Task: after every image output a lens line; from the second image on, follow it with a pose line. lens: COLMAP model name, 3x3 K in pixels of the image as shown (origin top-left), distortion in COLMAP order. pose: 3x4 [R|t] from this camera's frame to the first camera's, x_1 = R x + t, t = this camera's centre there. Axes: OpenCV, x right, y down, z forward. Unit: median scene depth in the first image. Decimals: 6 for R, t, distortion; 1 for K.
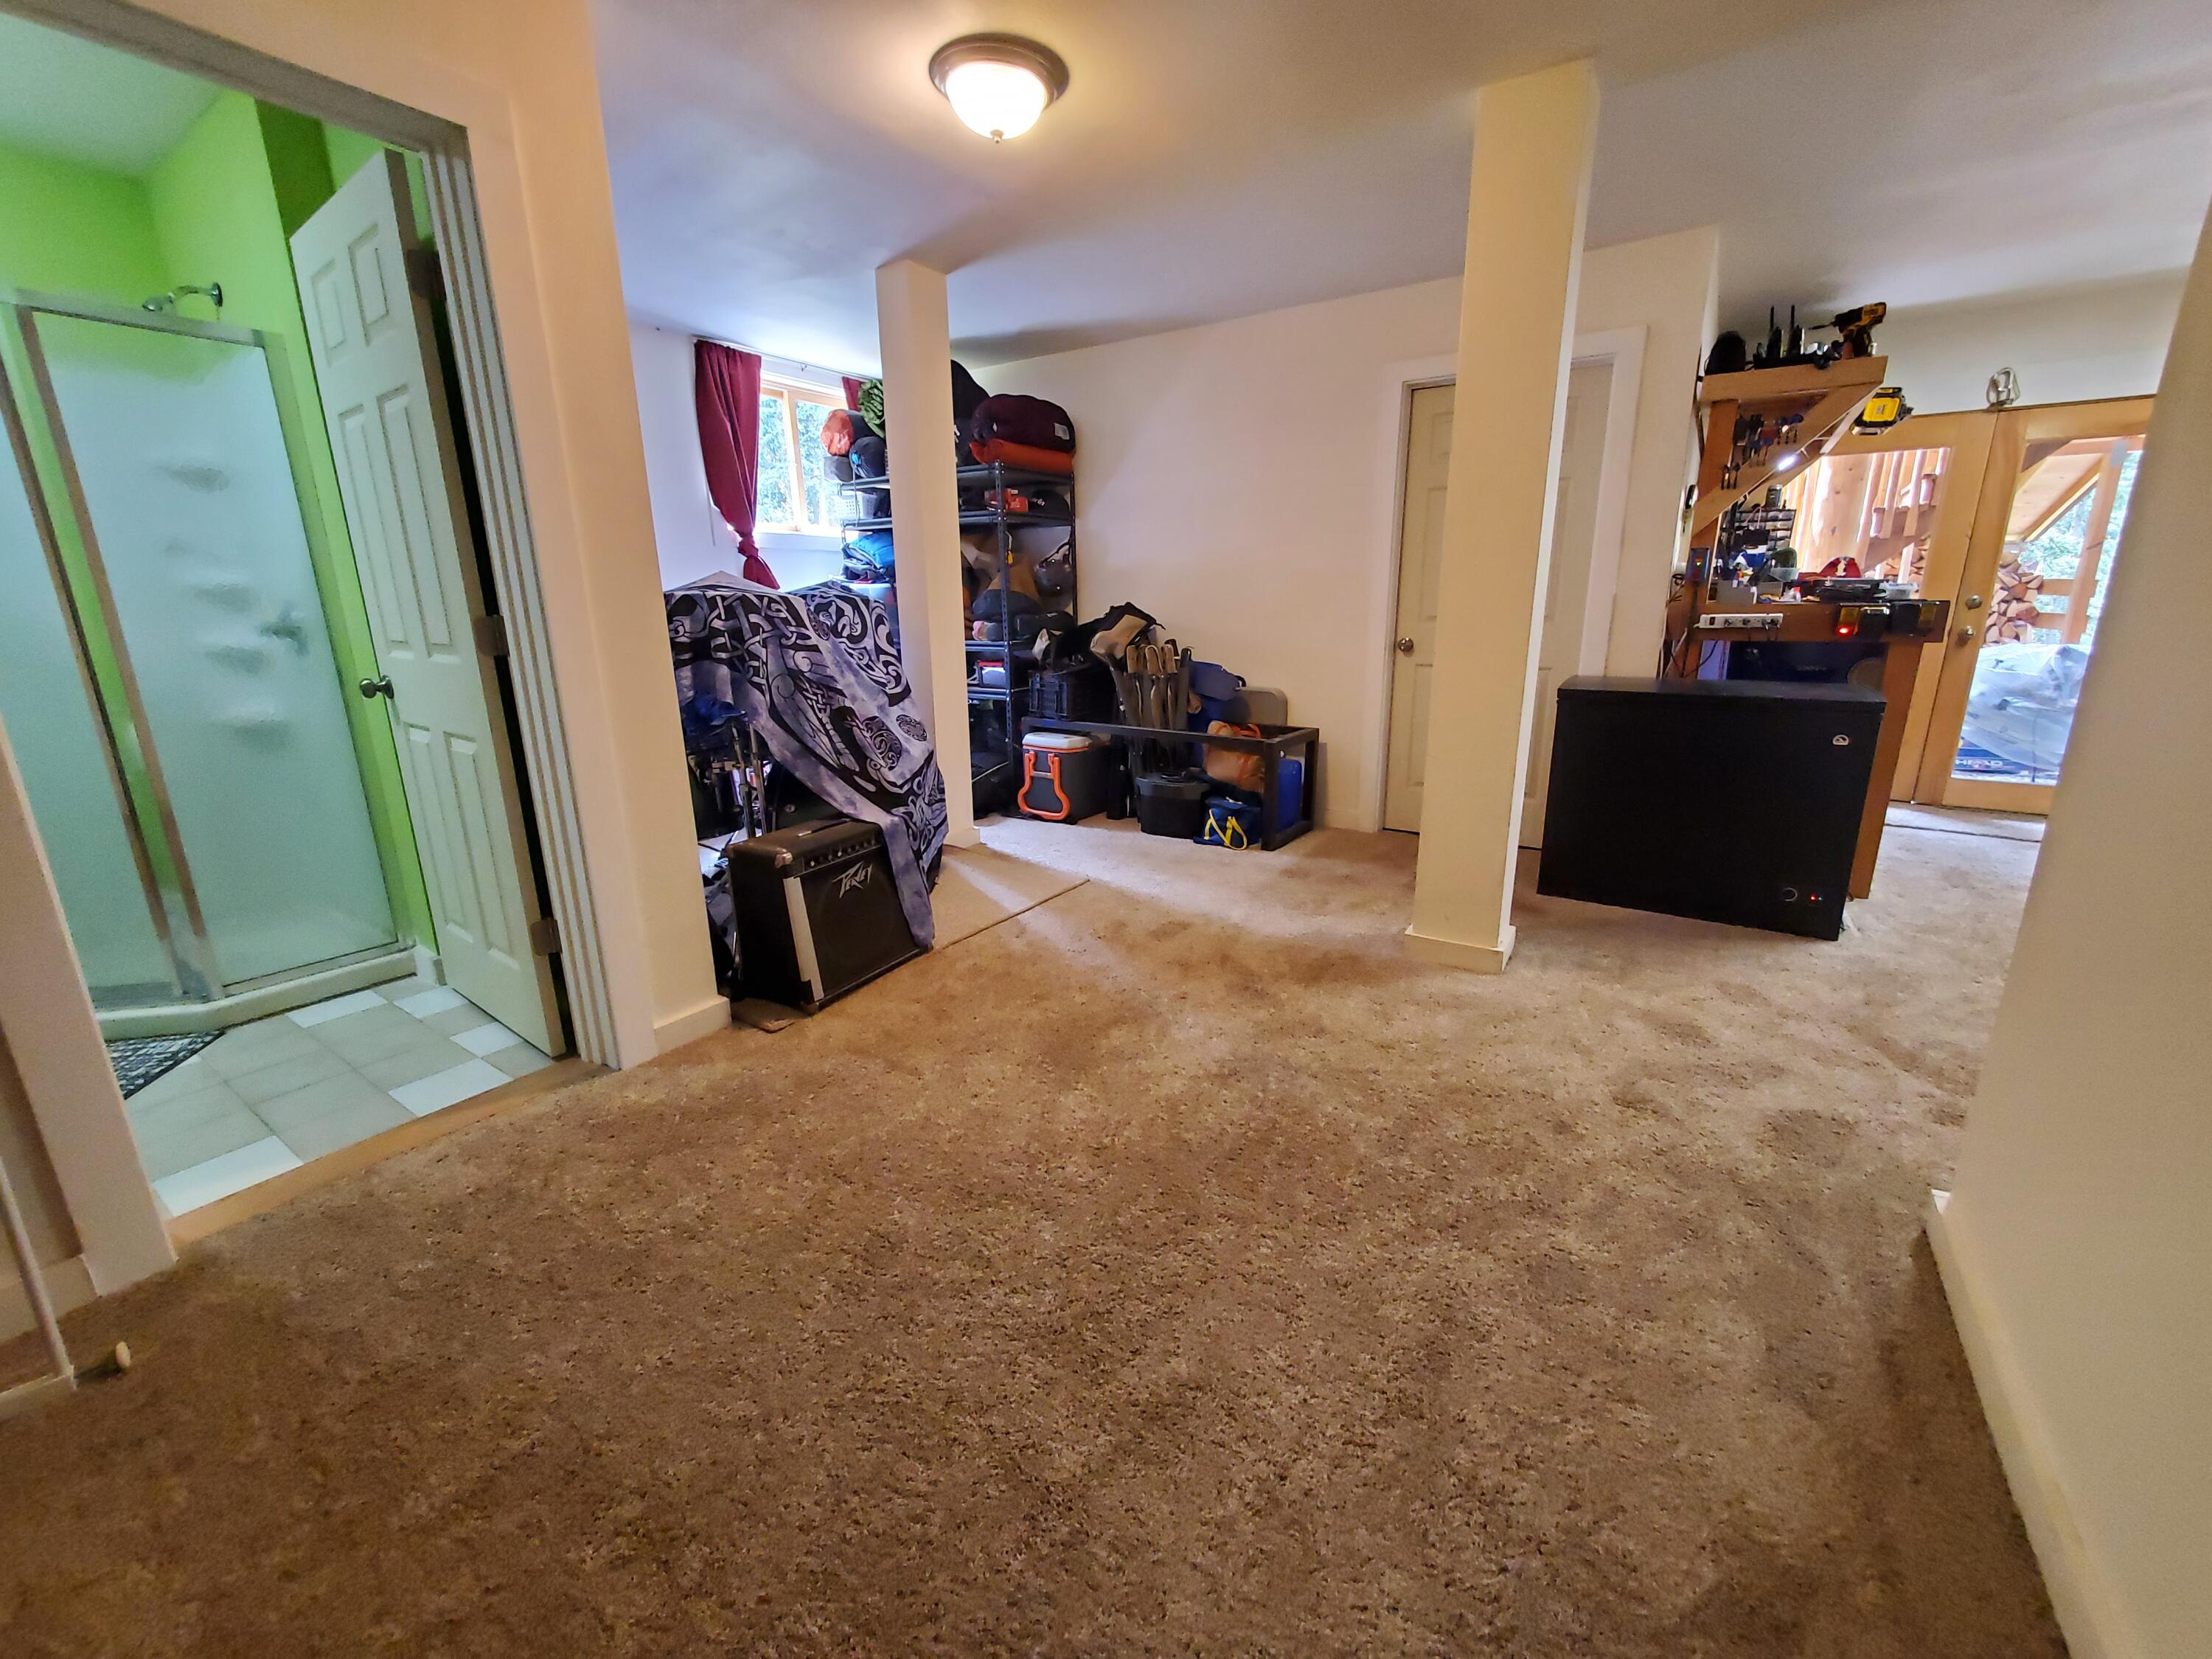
lens RADIAL K [[874.7, 0, 1112.6], [0, 874.7, 824.1], [0, 0, 1]] dist [-0.003297, -0.000548]
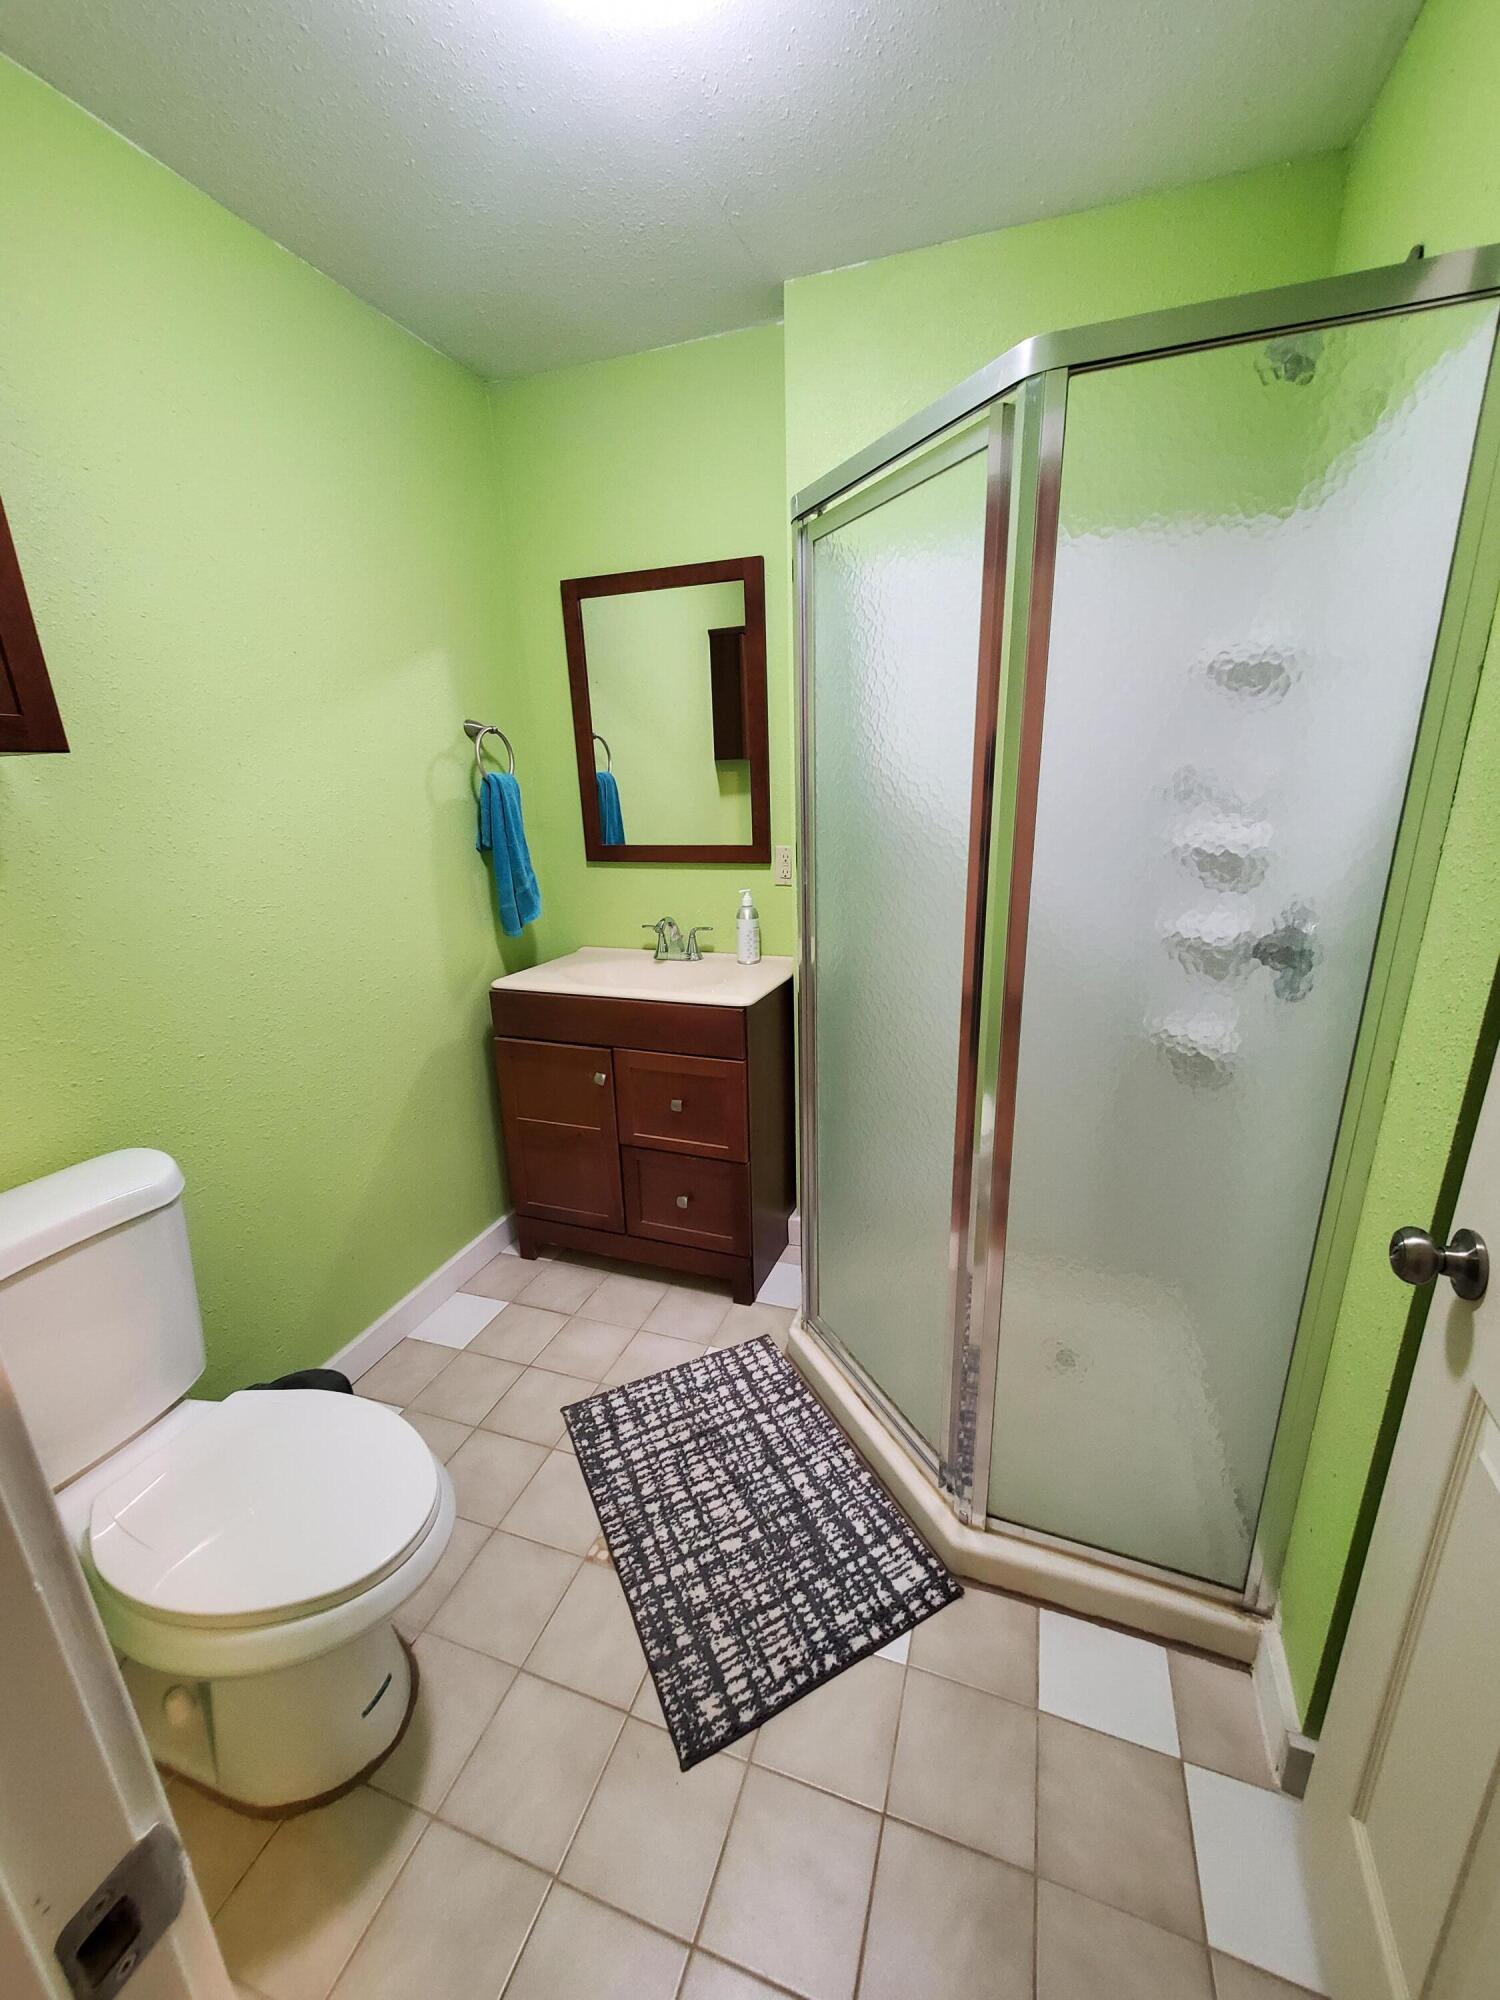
lens RADIAL K [[790.8, 0, 762.2], [0, 790.8, 1012.8], [0, 0, 1]] dist [-0.003297, -0.000548]
pose [[0.246190, 0.285659, -0.926169, -0.570775], [-0.218570, 0.947328, 0.234086, -0.237681], [0.944255, 0.144803, 0.295659, 0.560230]]
